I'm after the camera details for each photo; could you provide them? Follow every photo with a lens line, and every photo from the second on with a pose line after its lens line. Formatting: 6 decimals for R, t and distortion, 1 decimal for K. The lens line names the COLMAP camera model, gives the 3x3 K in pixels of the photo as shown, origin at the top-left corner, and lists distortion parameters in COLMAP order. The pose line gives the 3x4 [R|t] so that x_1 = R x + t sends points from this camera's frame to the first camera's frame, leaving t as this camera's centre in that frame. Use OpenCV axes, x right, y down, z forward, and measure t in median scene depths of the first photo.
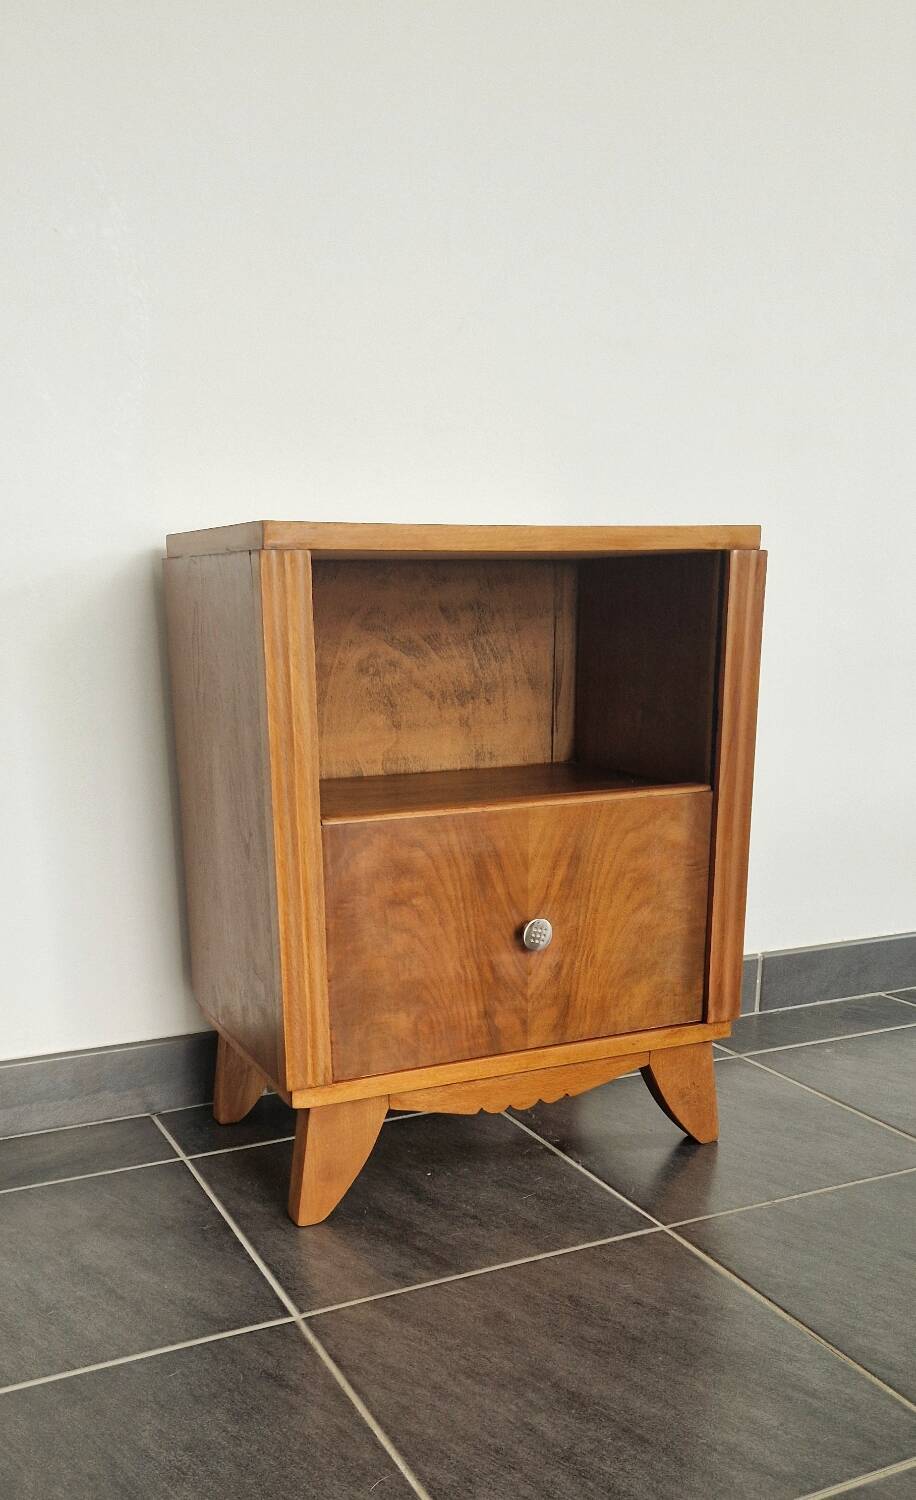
lens RADIAL K [[1295.7, 0, 447.4], [0, 1295.7, 993.8], [0, 0, 1]] dist [0.088681, -0.008108]
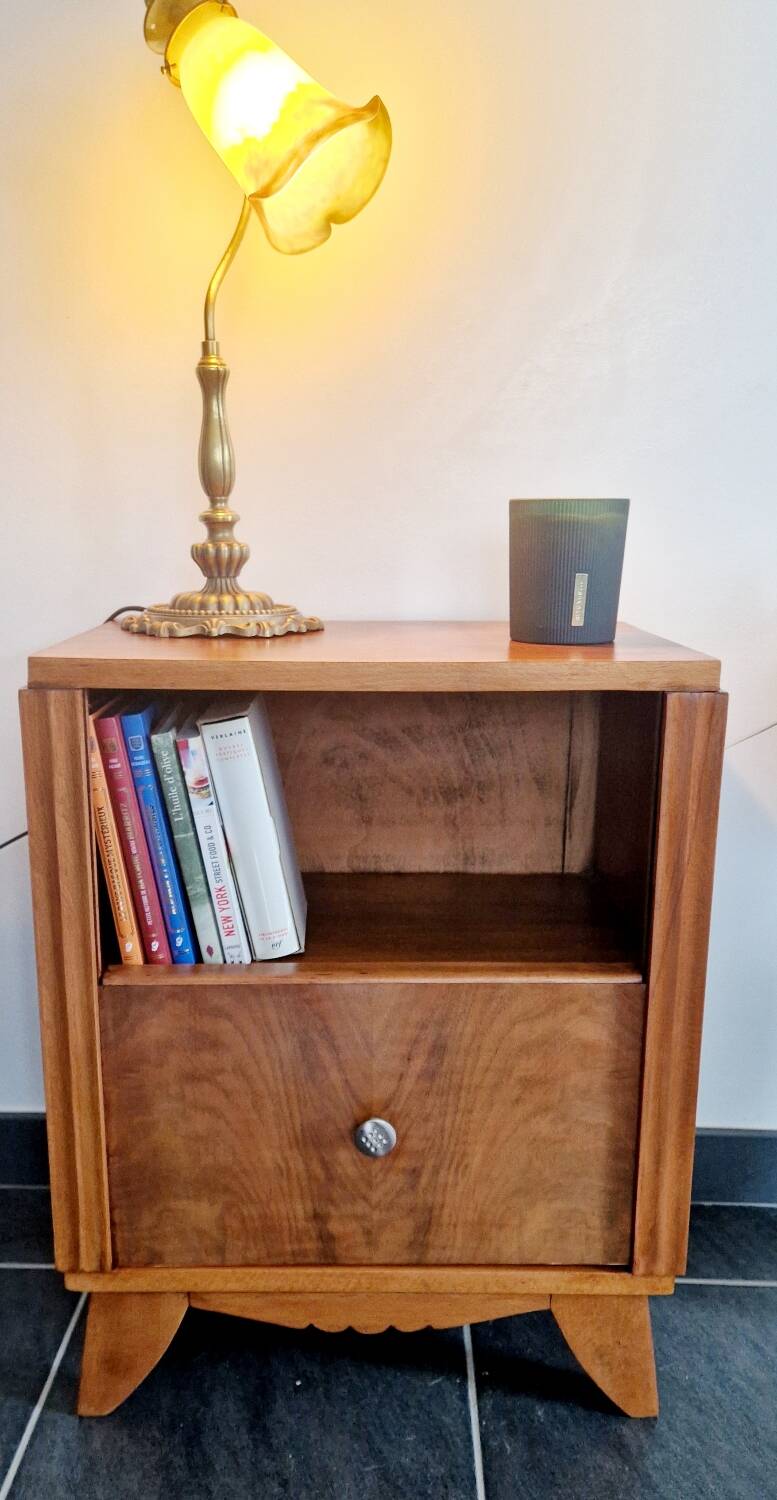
lens RADIAL K [[1171.9, 0, 381.4], [0, 1171.9, 820.7], [0, 0, 1]] dist [0.060068, -0.019503]
pose [[0.912134, 0.112501, -0.394151, 0.338807], [-0.131499, 0.991085, -0.021430, -0.225328], [0.388226, 0.071377, 0.918796, 0.316078]]
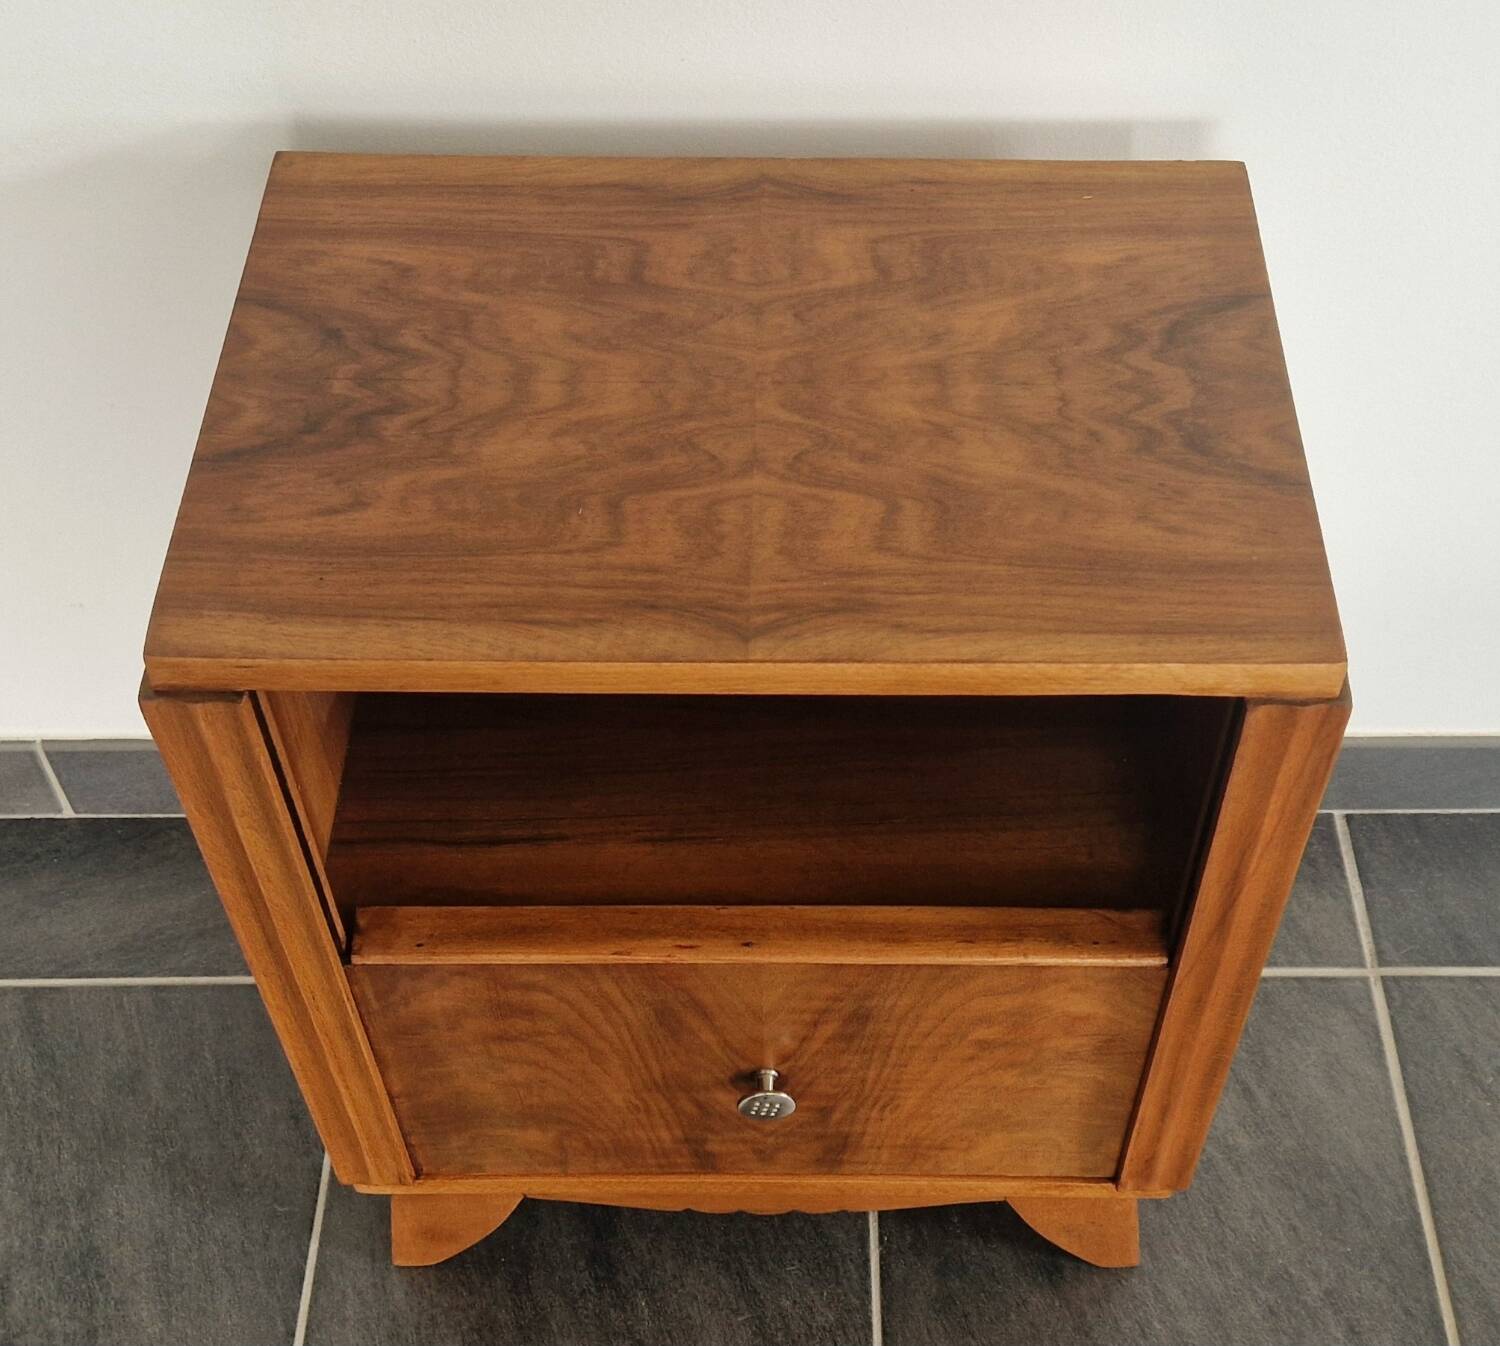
lens RADIAL K [[1969.8, 0, 832.4], [0, 1969.8, 672.1], [0, 0, 1]] dist [0.077339, 0.000000]
pose [[0.909290, 0.336180, -0.245303, 0.244814], [-0.139928, 0.802099, 0.580566, -0.705450], [0.391933, -0.493578, 0.776382, 0.430720]]
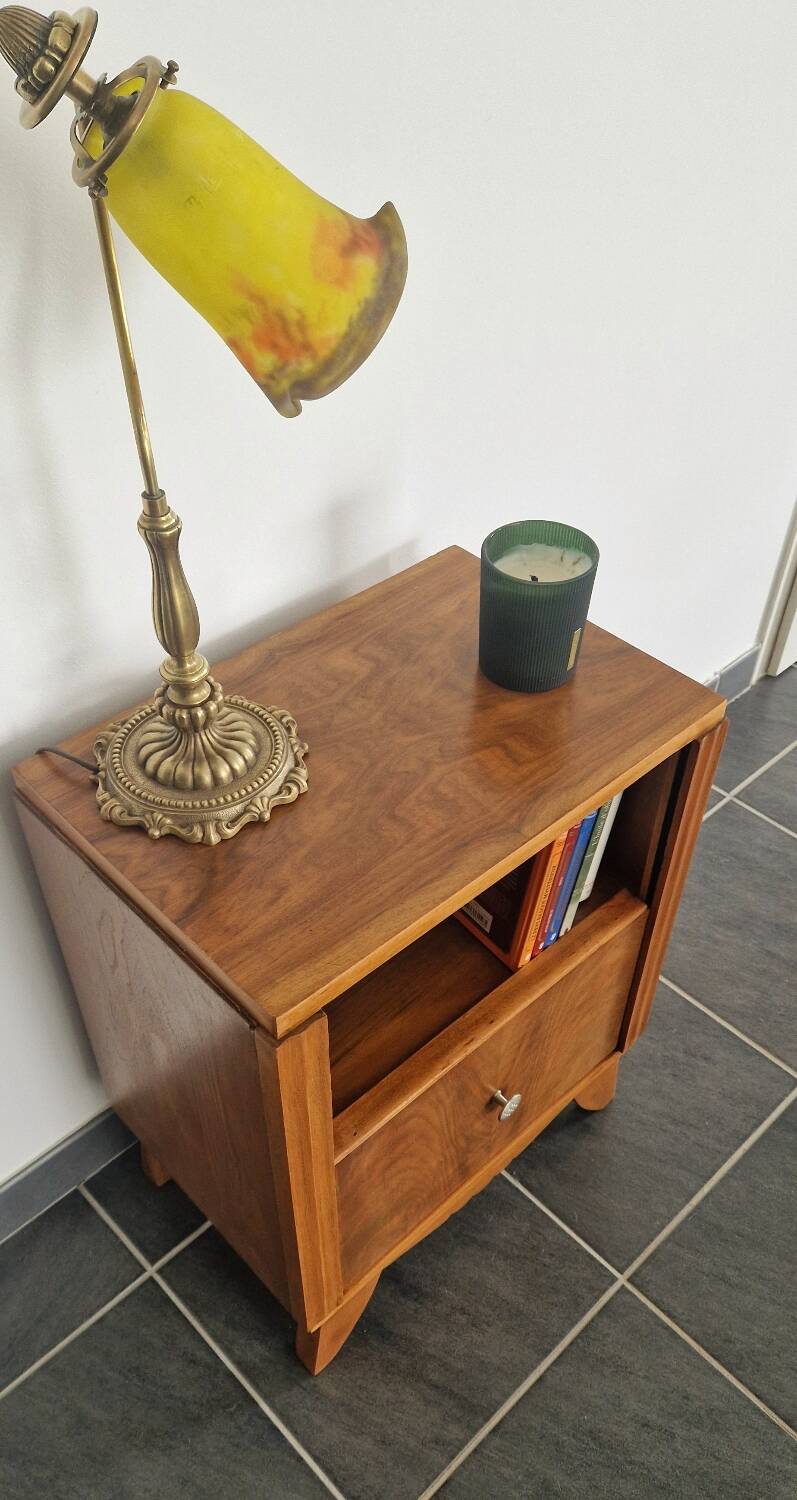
lens RADIAL K [[1147.3, 0, 398.2], [0, 1147.3, 837.6], [0, 0, 1]] dist [0.060505, -0.013993]
pose [[0.949043, -0.214184, 0.231177, -0.175910], [0.078702, 0.871387, 0.484242, -0.672136], [-0.305162, -0.441373, 0.843840, 0.362154]]
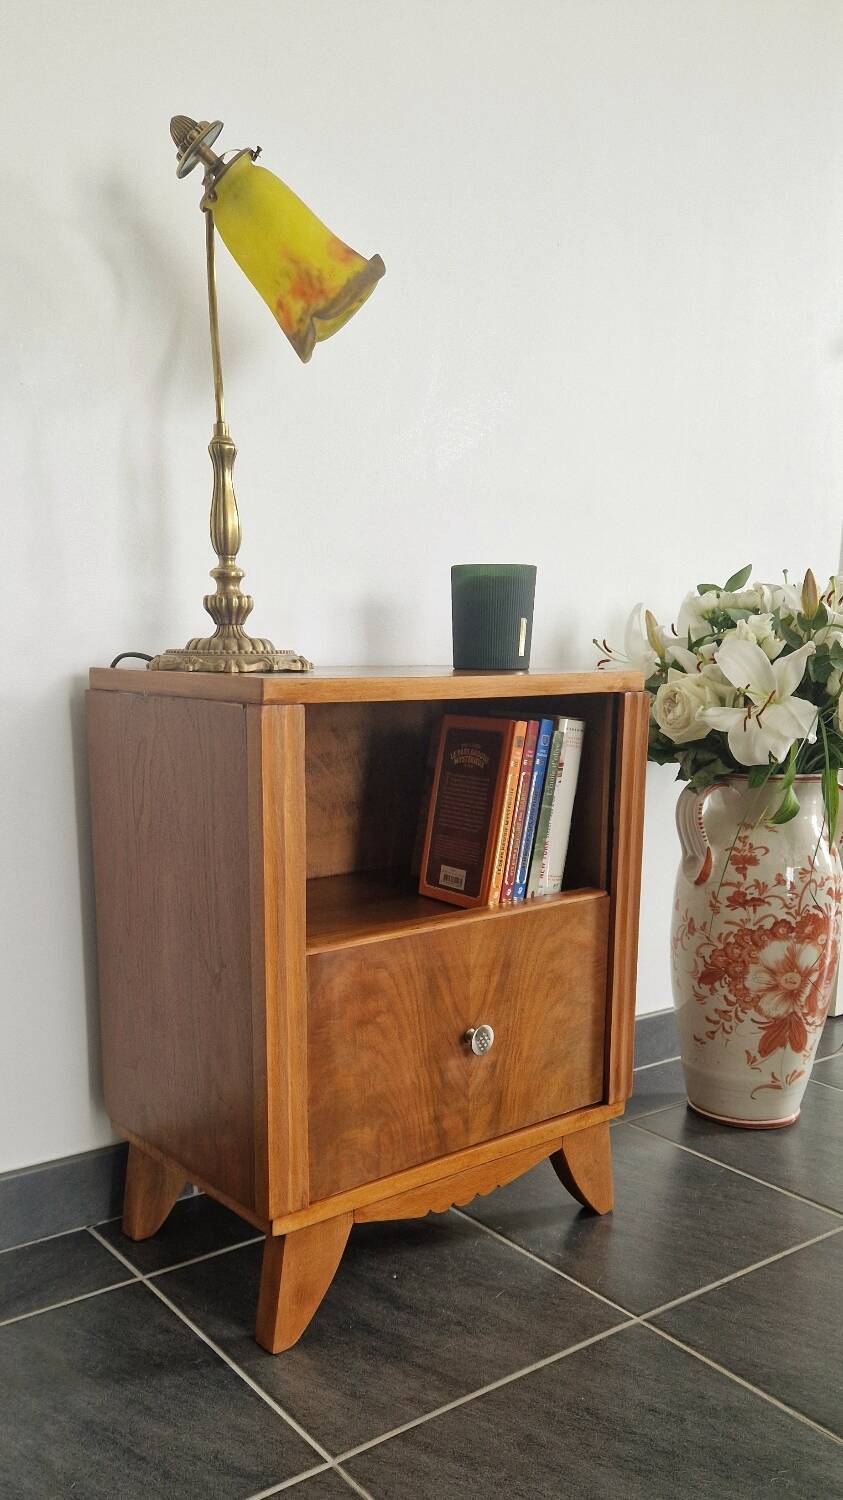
lens RADIAL K [[1201.7, 0, 384.9], [0, 1201.7, 889.4], [0, 0, 1]] dist [0.104682, -0.032186]
pose [[0.971162, -0.037413, 0.235469, -0.235564], [0.058823, 0.994680, -0.084566, -0.089571], [-0.231052, 0.095978, 0.968196, 0.049446]]
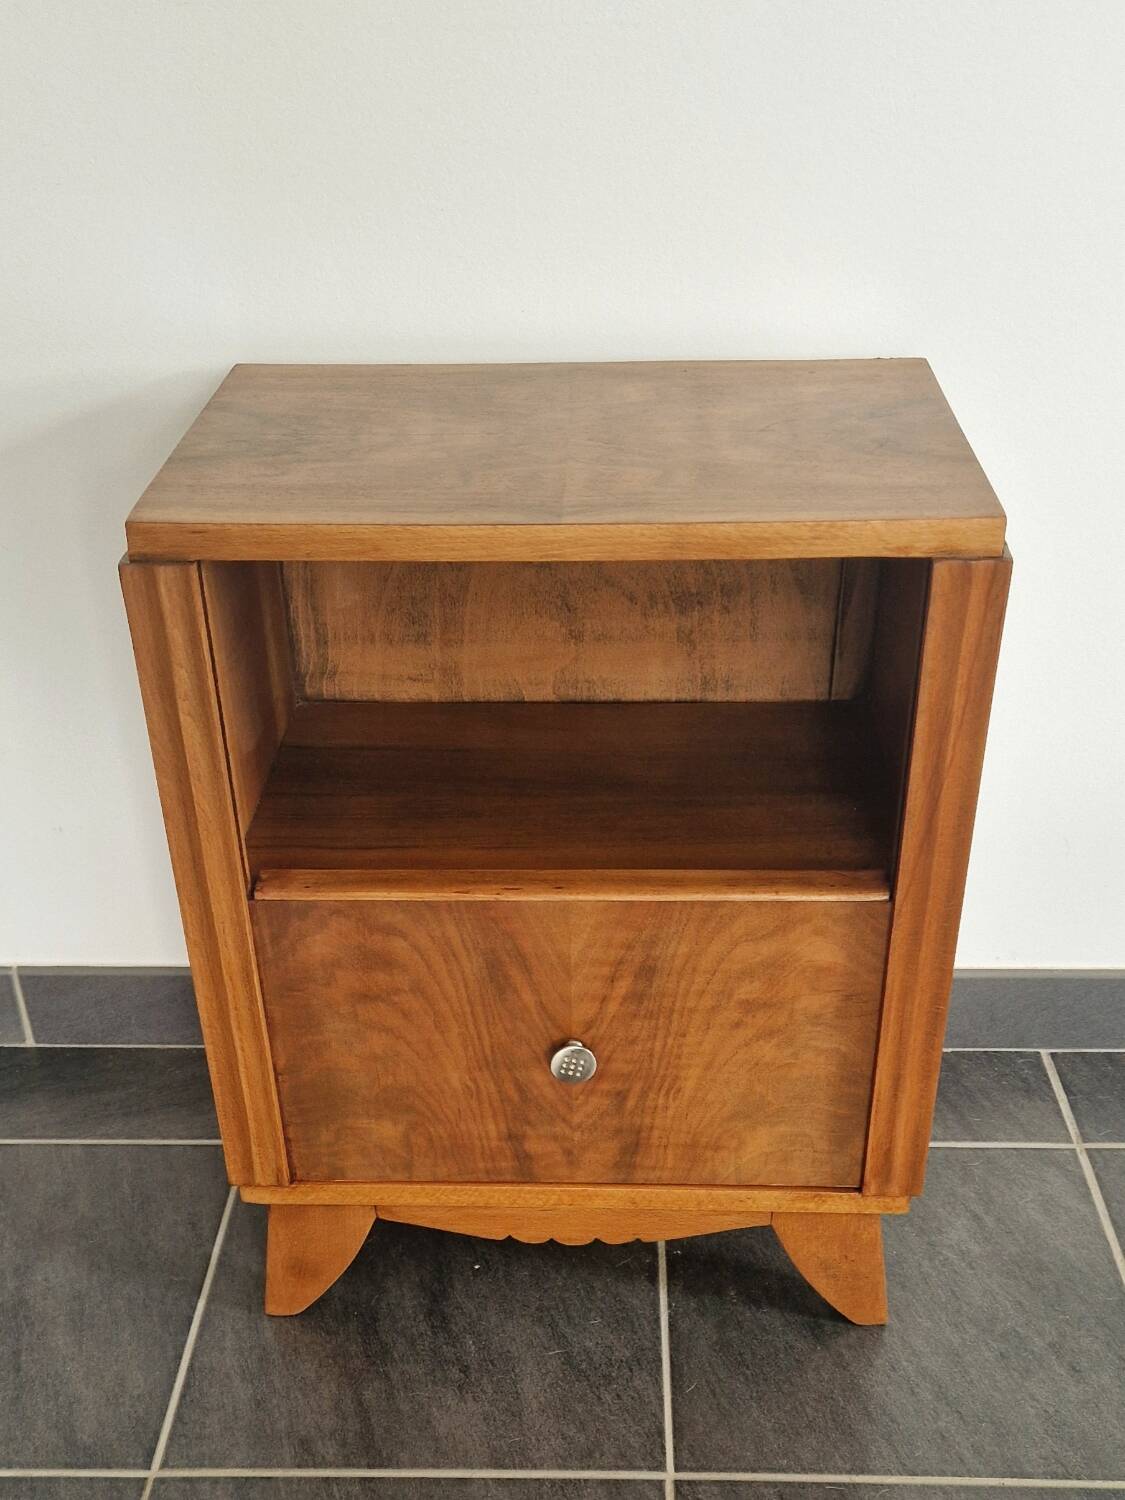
lens RADIAL K [[1637.2, 0, 571.1], [0, 1637.2, 1016.8], [0, 0, 1]] dist [0.091925, 0.000000]
pose [[0.893597, 0.257437, -0.367711, 0.391816], [-0.124354, 0.929107, 0.348275, -0.382257], [0.431302, -0.265491, 0.862261, 0.231232]]
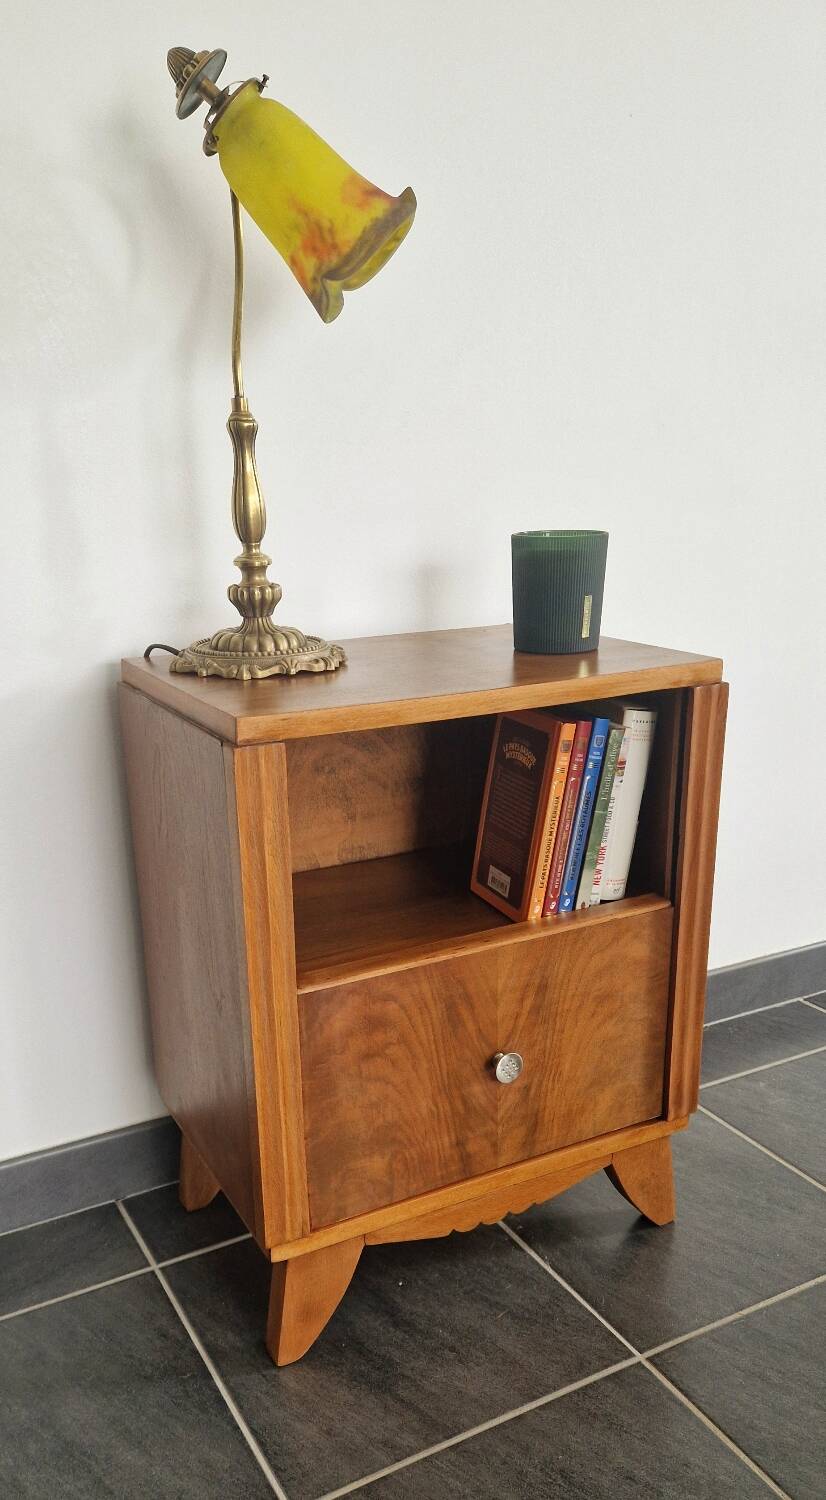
lens RADIAL K [[1168.0, 0, 388.4], [0, 1168.0, 883.1], [0, 0, 1]] dist [0.091847, -0.042381]
pose [[0.998911, -0.027749, 0.037521, -0.053357], [0.025871, 0.998432, 0.049647, -0.235892], [-0.038840, -0.048622, 0.998062, 0.103891]]
